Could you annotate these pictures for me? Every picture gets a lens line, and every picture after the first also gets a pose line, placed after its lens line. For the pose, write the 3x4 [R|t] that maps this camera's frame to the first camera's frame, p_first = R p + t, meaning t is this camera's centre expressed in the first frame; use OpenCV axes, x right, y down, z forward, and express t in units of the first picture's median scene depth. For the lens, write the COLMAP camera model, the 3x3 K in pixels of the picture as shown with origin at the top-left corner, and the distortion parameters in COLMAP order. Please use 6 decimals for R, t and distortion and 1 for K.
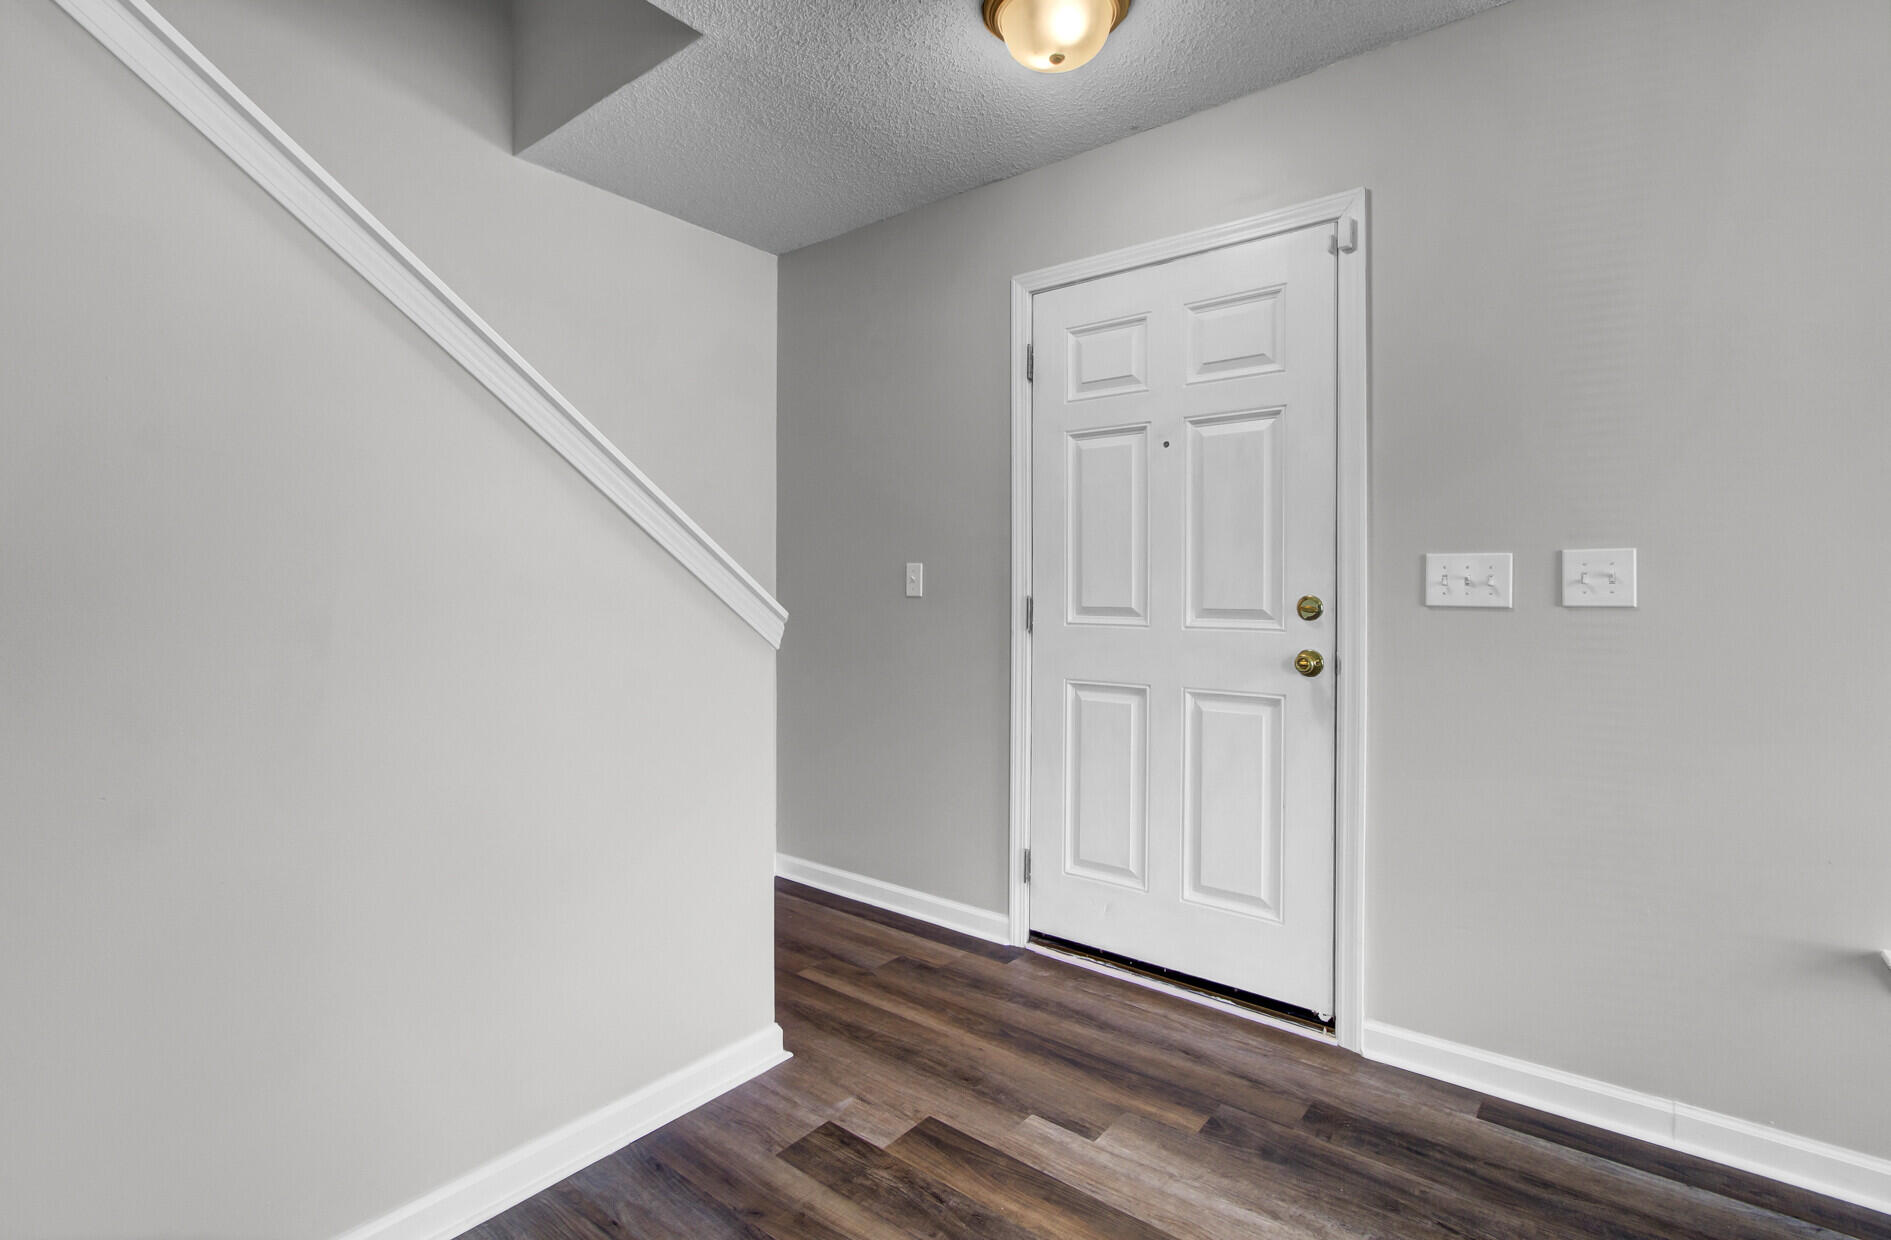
lens RADIAL K [[886.5, 0, 940.5], [0, 886.5, 610.8], [0, 0, 1]] dist [-0.000942, -0.000248]
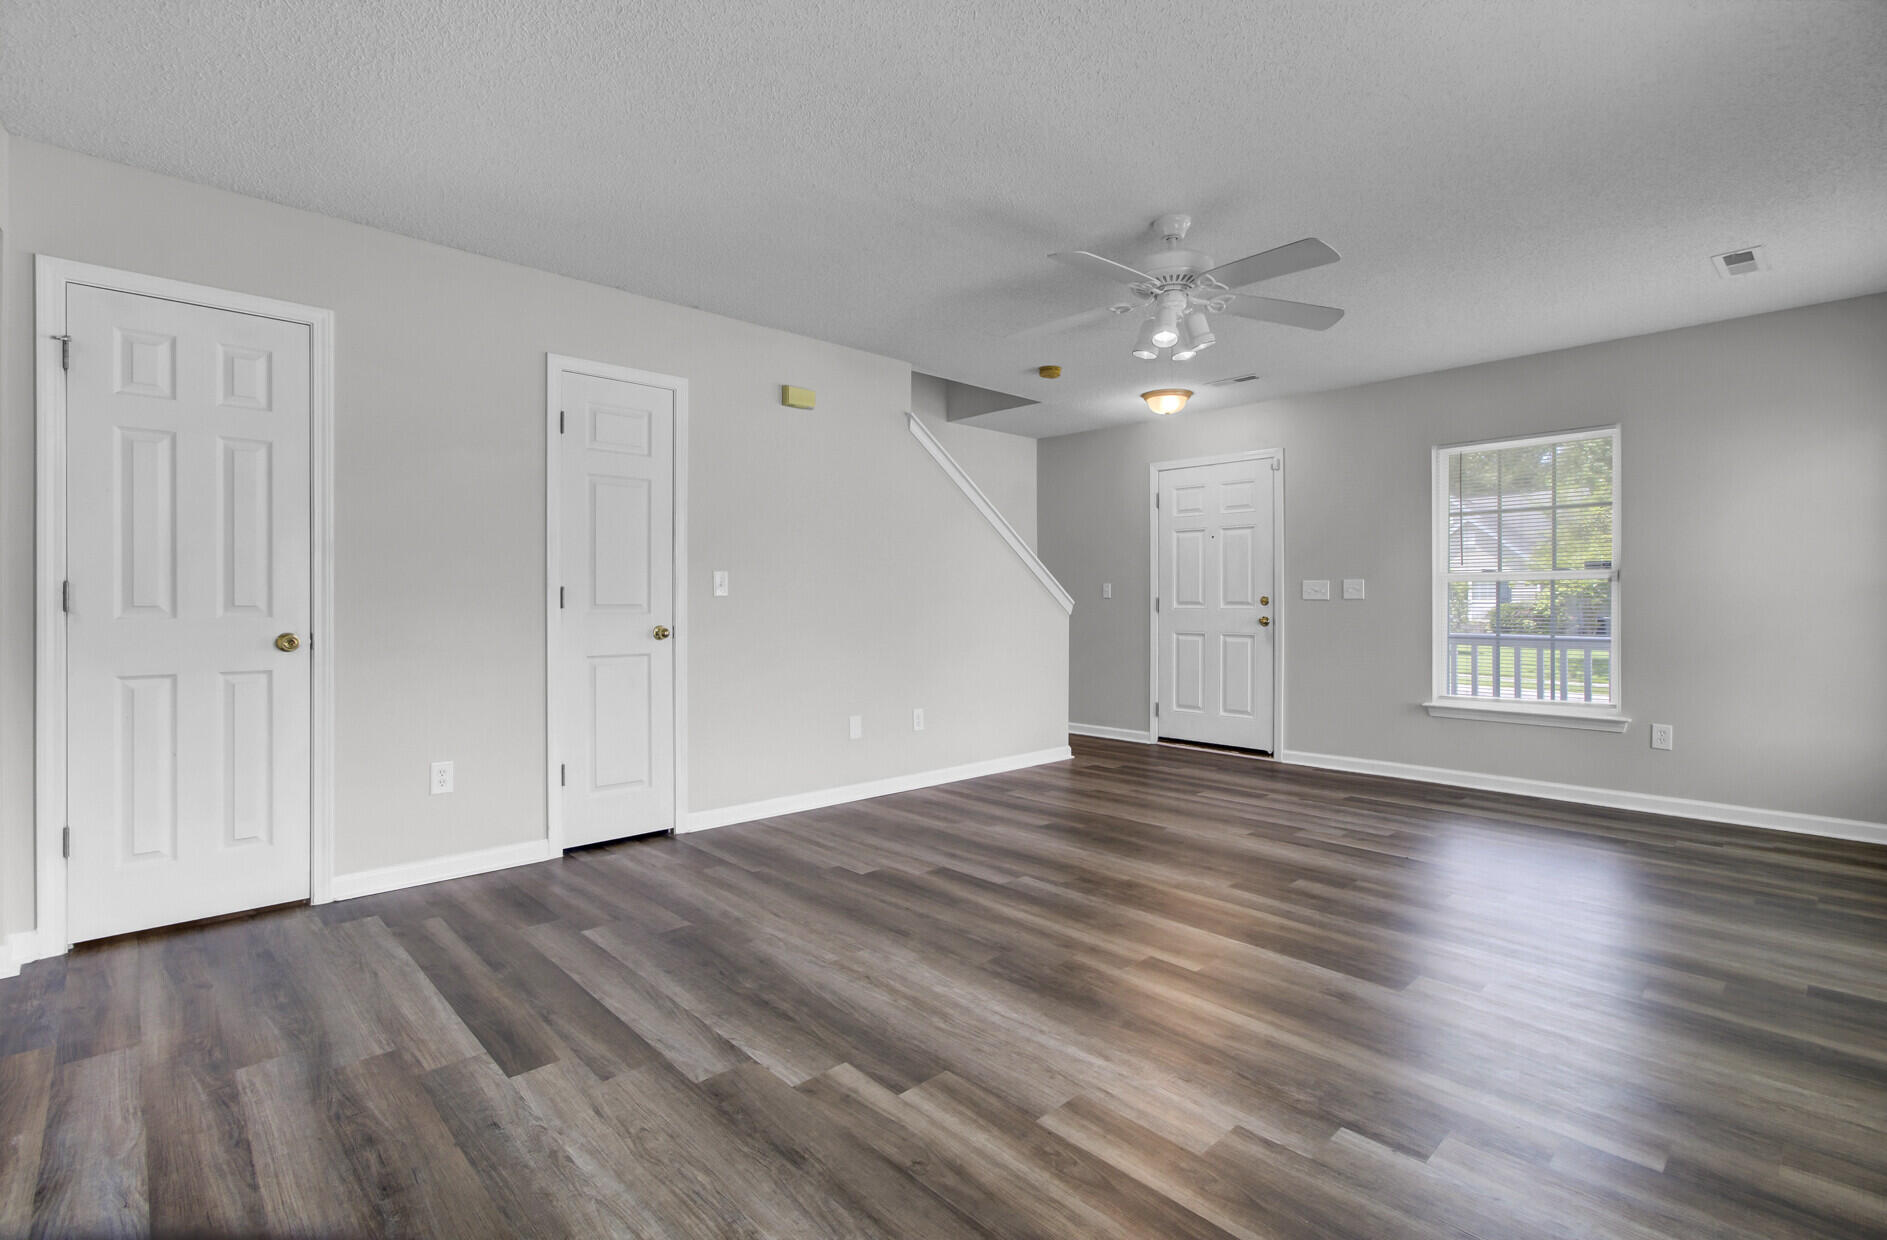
lens RADIAL K [[884.6, 0, 938.5], [0, 884.6, 610.8], [0, 0, 1]] dist [-0.000942, -0.000248]
pose [[0.988913, -0.002105, -0.148480, -0.148512], [0.000750, 0.999958, -0.009178, 0.047090], [0.148493, 0.008965, 0.988873, -1.646867]]
